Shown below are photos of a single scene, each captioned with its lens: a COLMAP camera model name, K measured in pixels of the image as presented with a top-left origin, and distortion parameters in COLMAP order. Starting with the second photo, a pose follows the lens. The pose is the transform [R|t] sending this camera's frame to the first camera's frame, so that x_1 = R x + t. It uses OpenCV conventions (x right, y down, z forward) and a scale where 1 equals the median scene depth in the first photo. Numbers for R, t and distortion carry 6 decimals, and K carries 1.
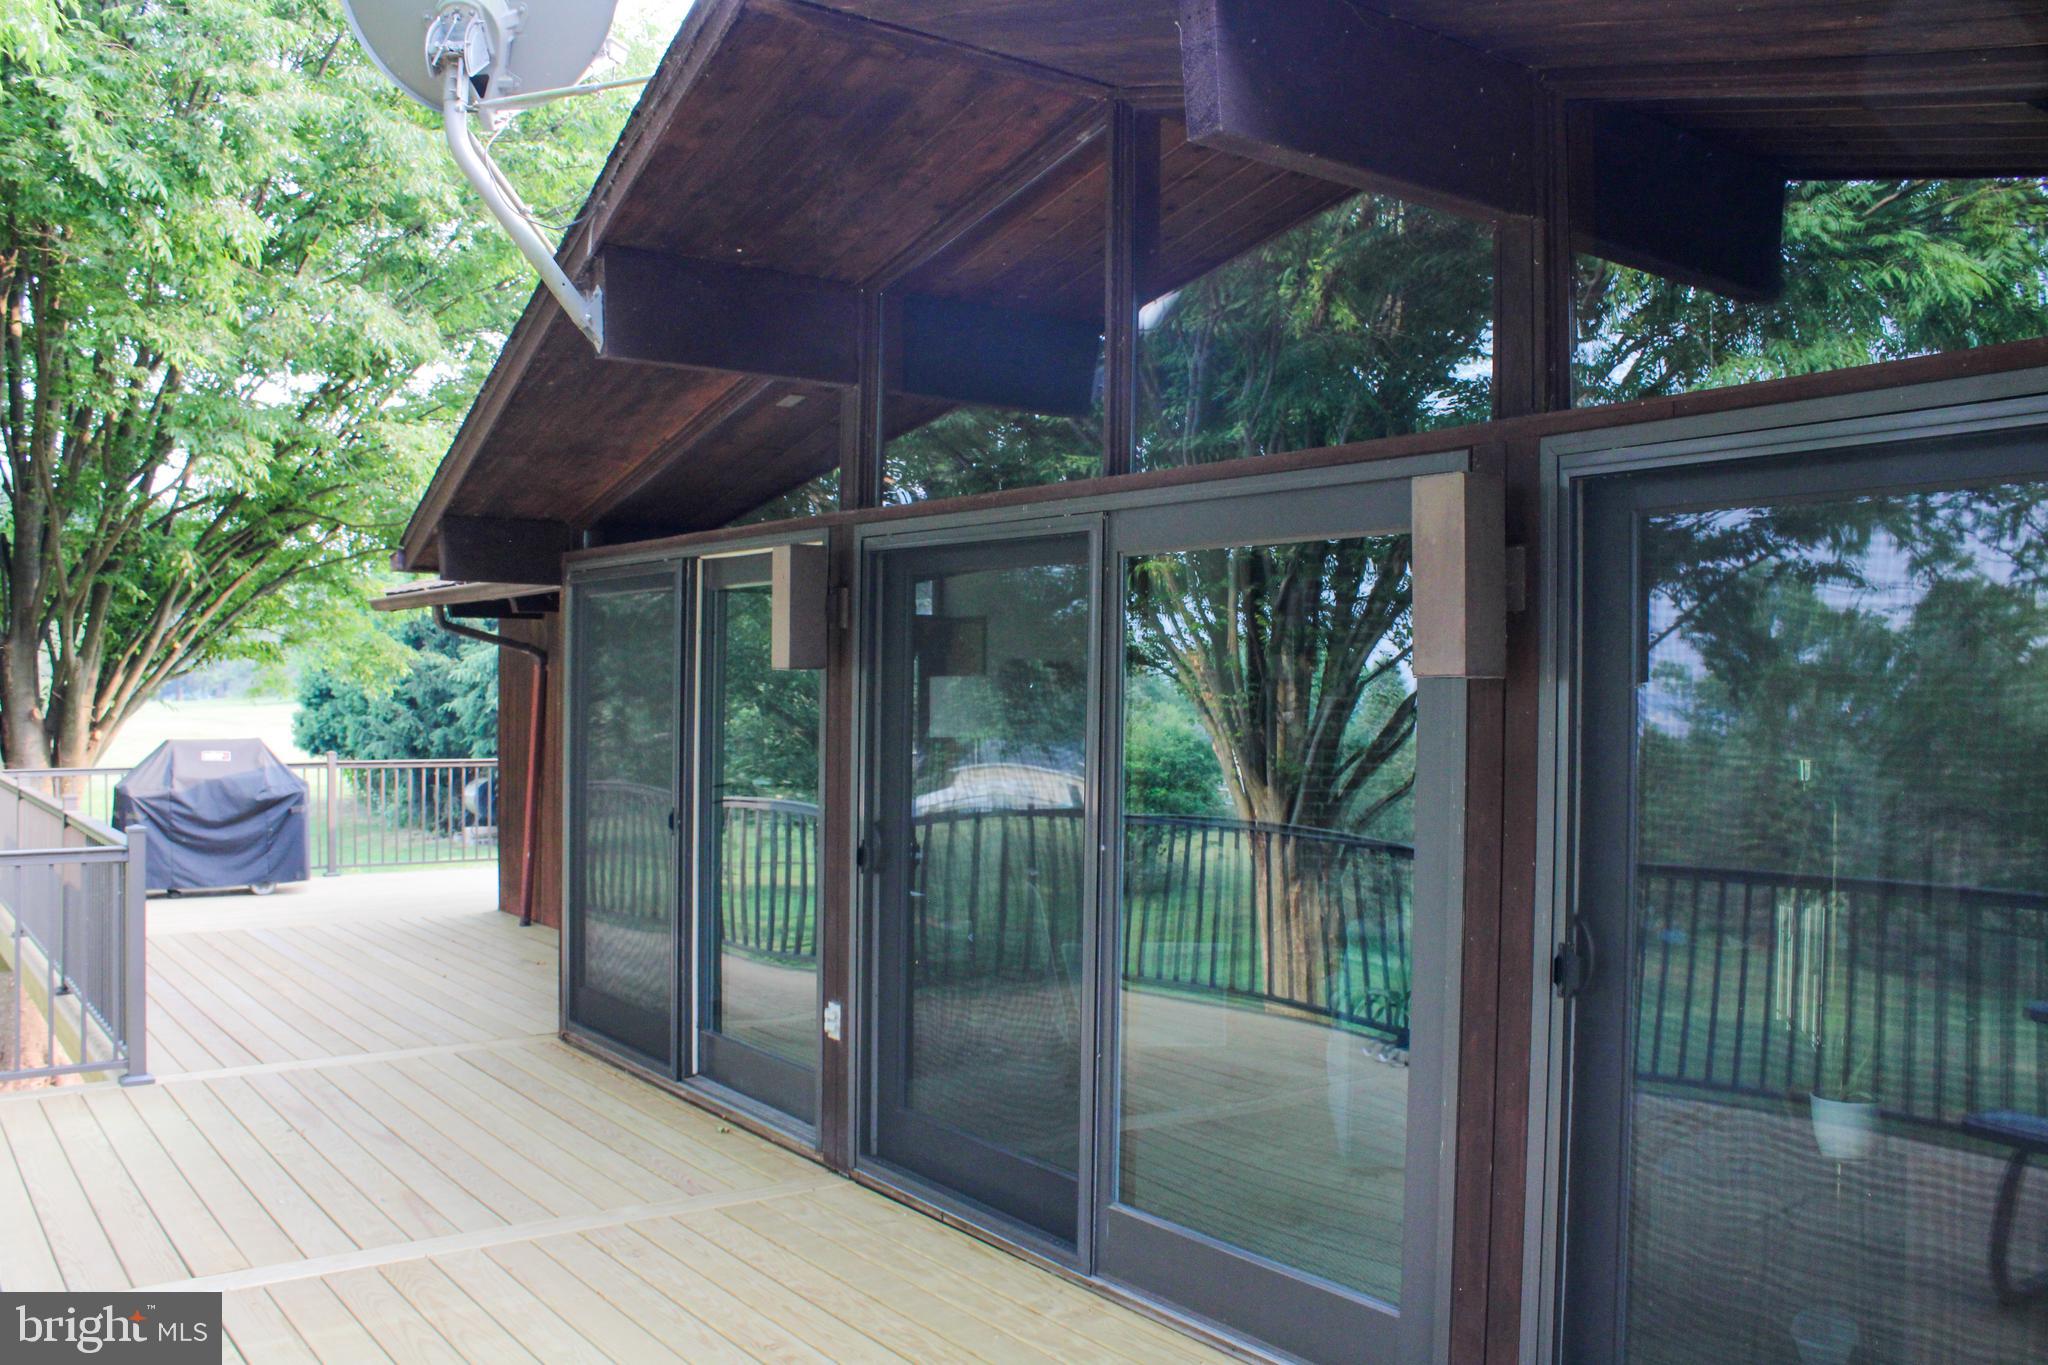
lens RADIAL K [[1734.0, 0, 1029.1], [0, 1734.0, 687.7], [0, 0, 1]] dist [-0.151904, 0.095665]
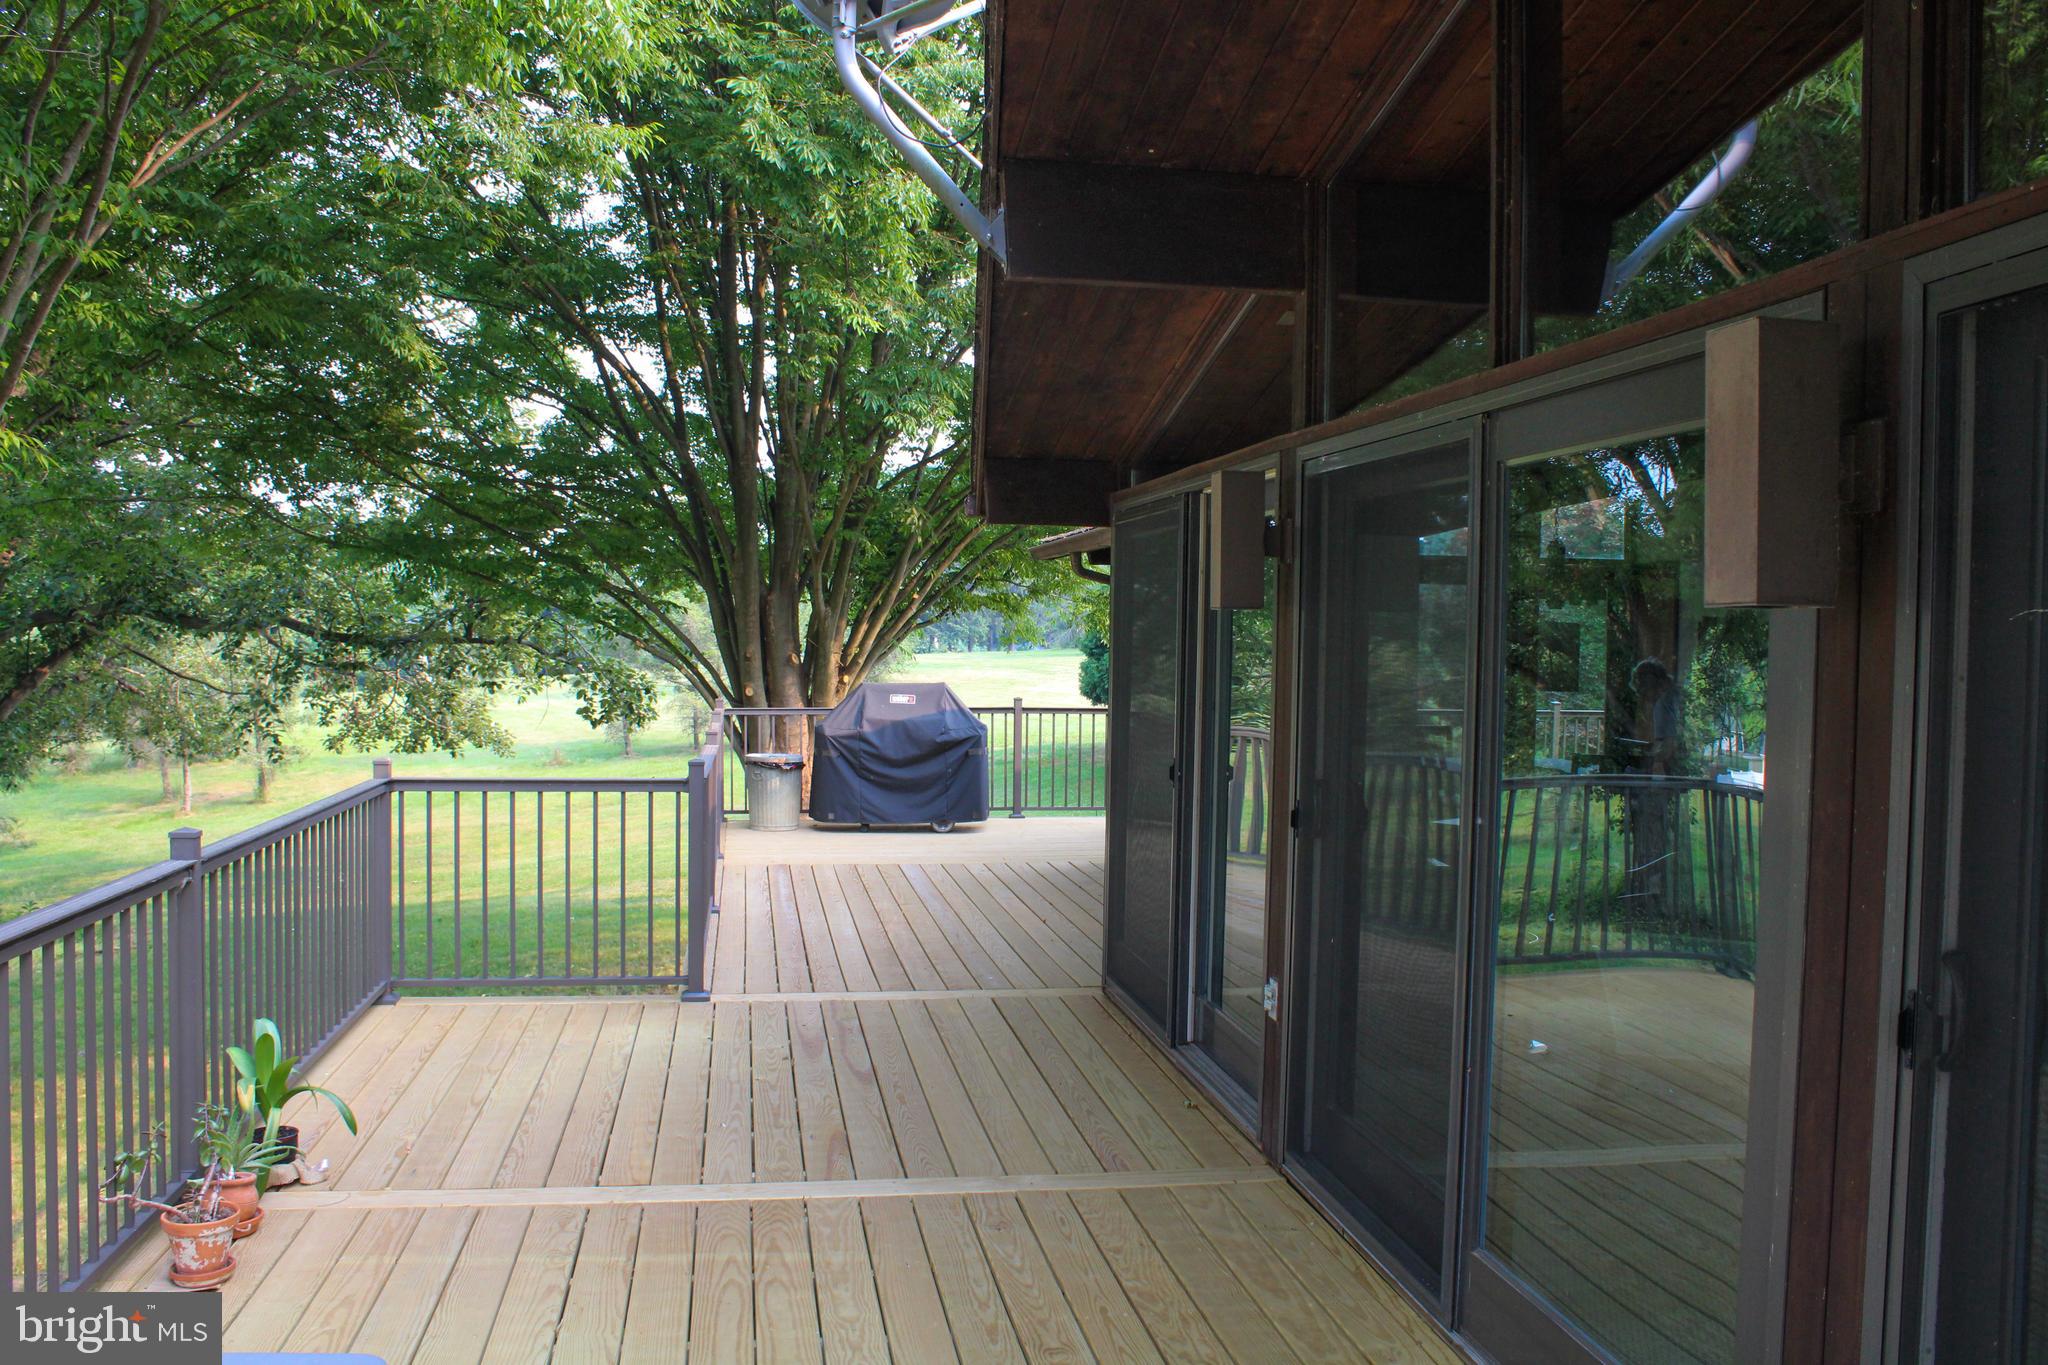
lens RADIAL K [[1734.0, 0, 1018.1], [0, 1734.0, 679.1], [0, 0, 1]] dist [-0.151904, 0.095665]
pose [[0.885901, 0.015724, -0.463609, 0.180020], [-0.006013, 0.999731, 0.022417, 0.006325], [0.463836, -0.017072, 0.885756, 0.139110]]
